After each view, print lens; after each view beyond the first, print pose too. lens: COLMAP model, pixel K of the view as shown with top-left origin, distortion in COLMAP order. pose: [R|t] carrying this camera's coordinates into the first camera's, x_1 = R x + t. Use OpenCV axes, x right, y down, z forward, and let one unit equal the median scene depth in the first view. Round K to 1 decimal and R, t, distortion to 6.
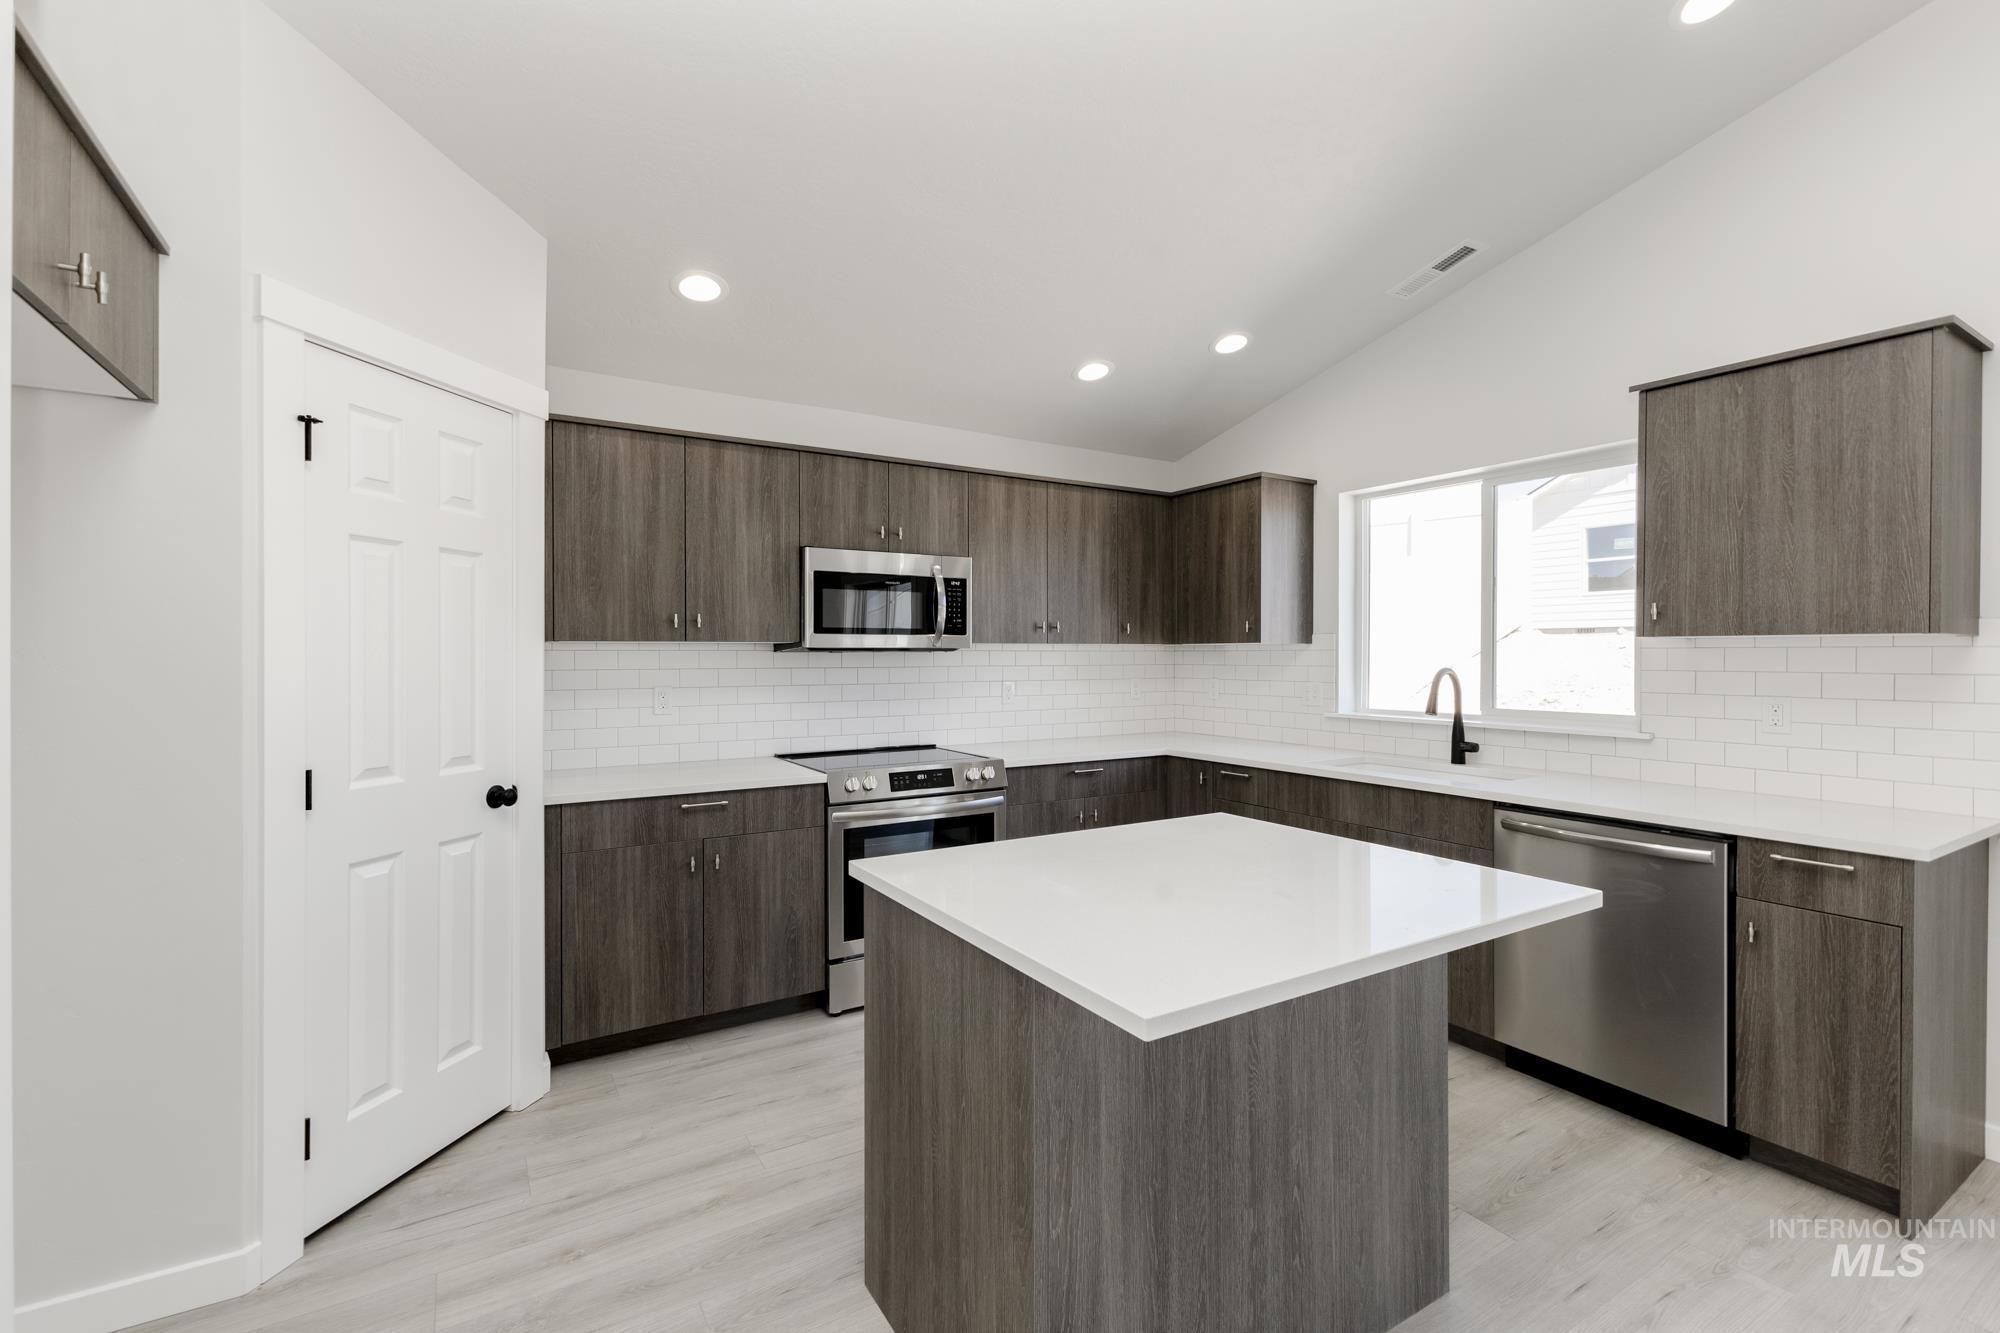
lens RADIAL K [[875.7, 0, 1003.5], [0, 875.7, 654.9], [0, 0, 1]] dist [0.013377, 0.000177]
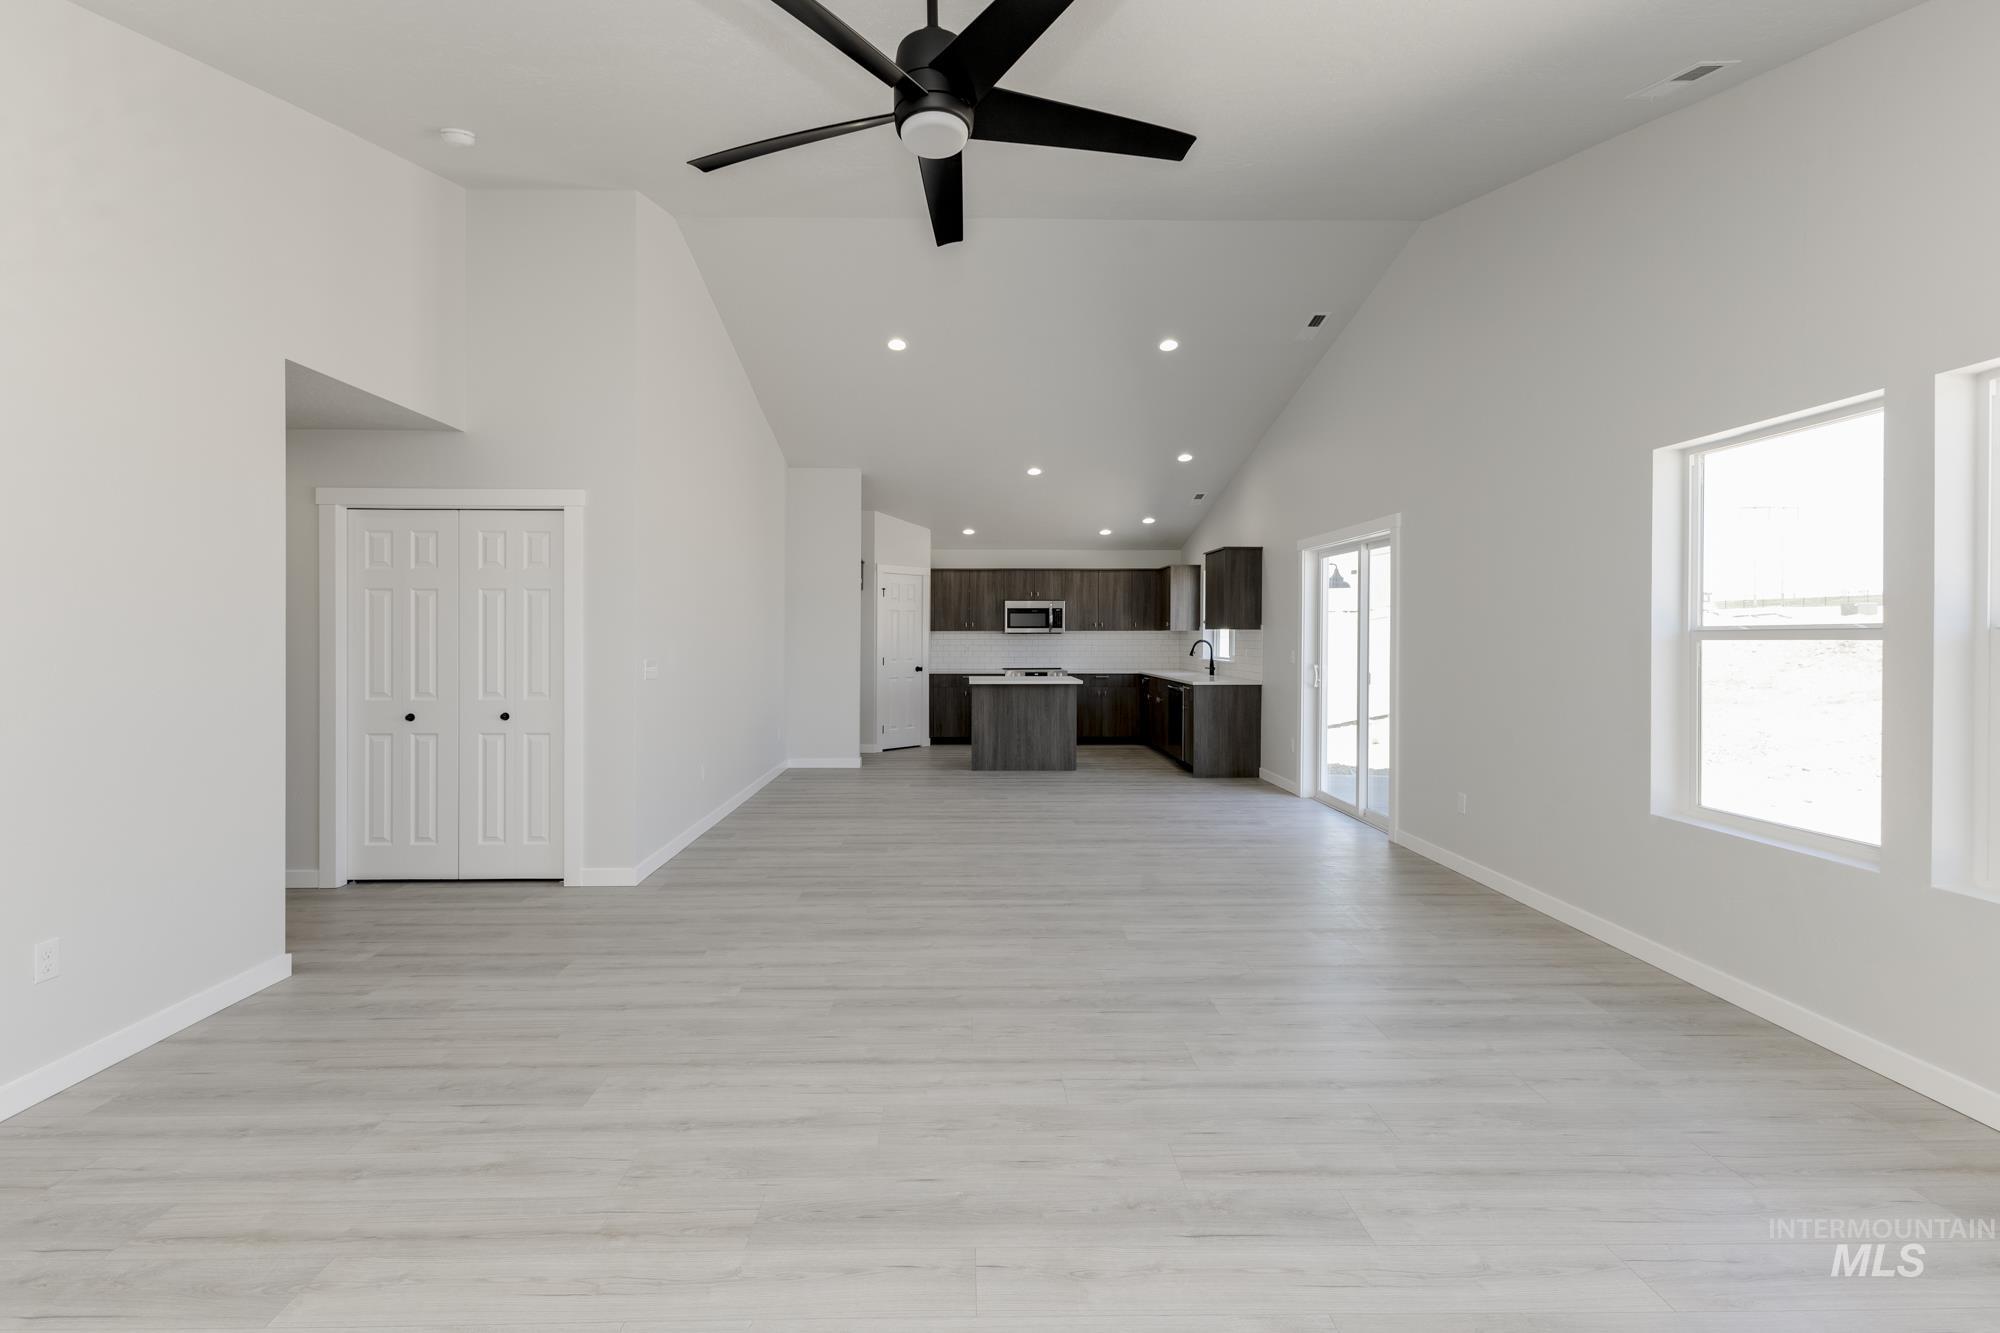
lens RADIAL K [[875.7, 0, 959.0], [0, 875.7, 637.6], [0, 0, 1]] dist [0.013377, 0.000177]
pose [[0.844363, 0.002779, -0.535765, 1.413989], [-0.001730, 0.999995, 0.002460, 0.002336], [0.535769, -0.001150, 0.844364, -1.872228]]
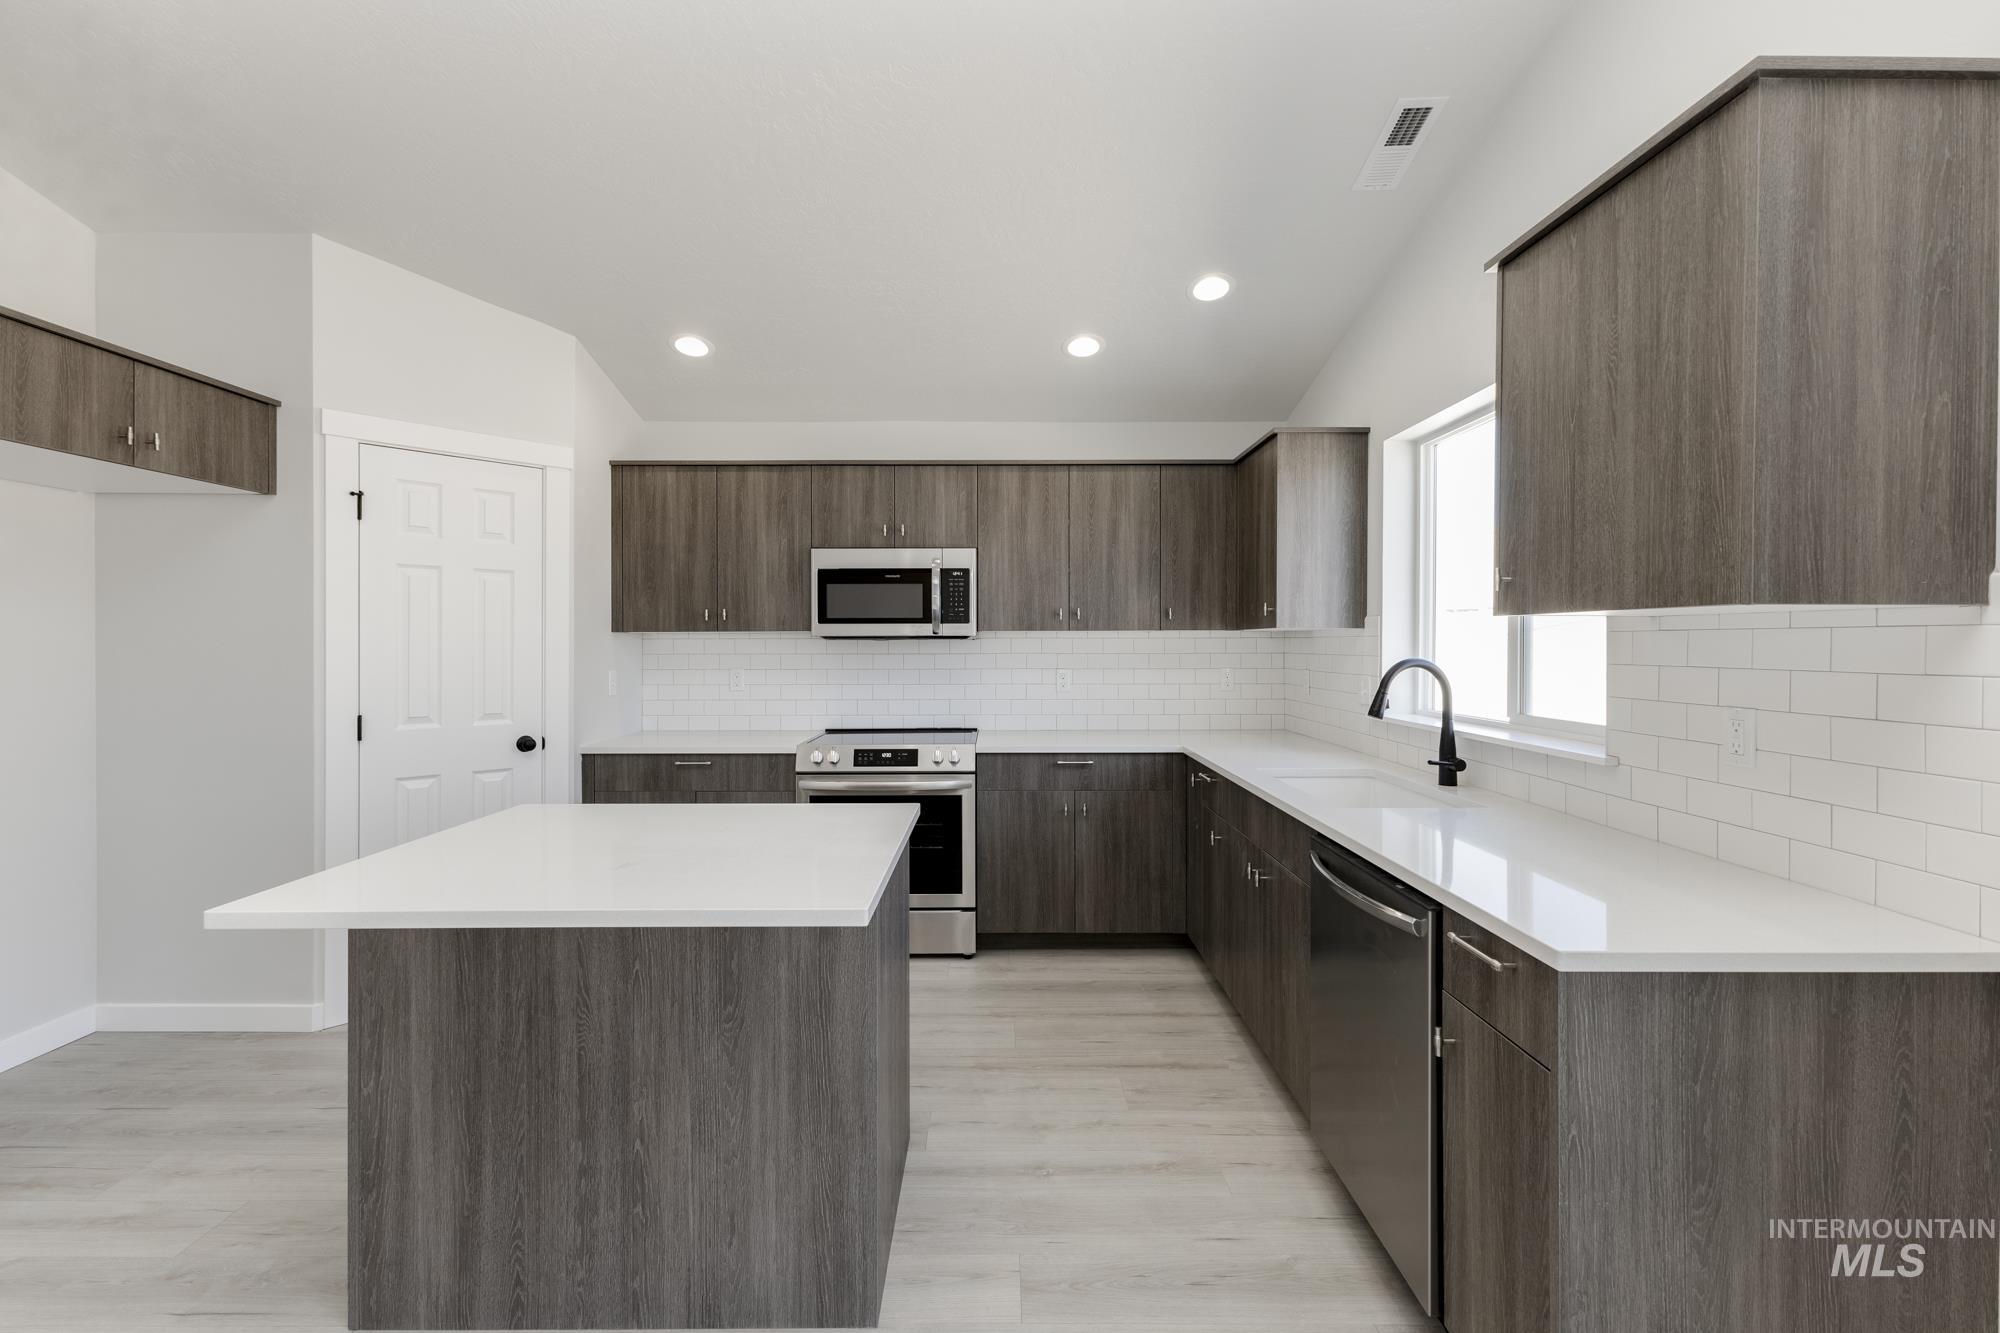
lens RADIAL K [[875.7, 0, 1001.0], [0, 875.7, 647.4], [0, 0, 1]] dist [0.013377, 0.000177]
pose [[0.849388, 0.002703, -0.527762, 0.630718], [0.000212, 0.999985, 0.005464, 0.000289], [0.527768, -0.004753, 0.849375, 0.162956]]
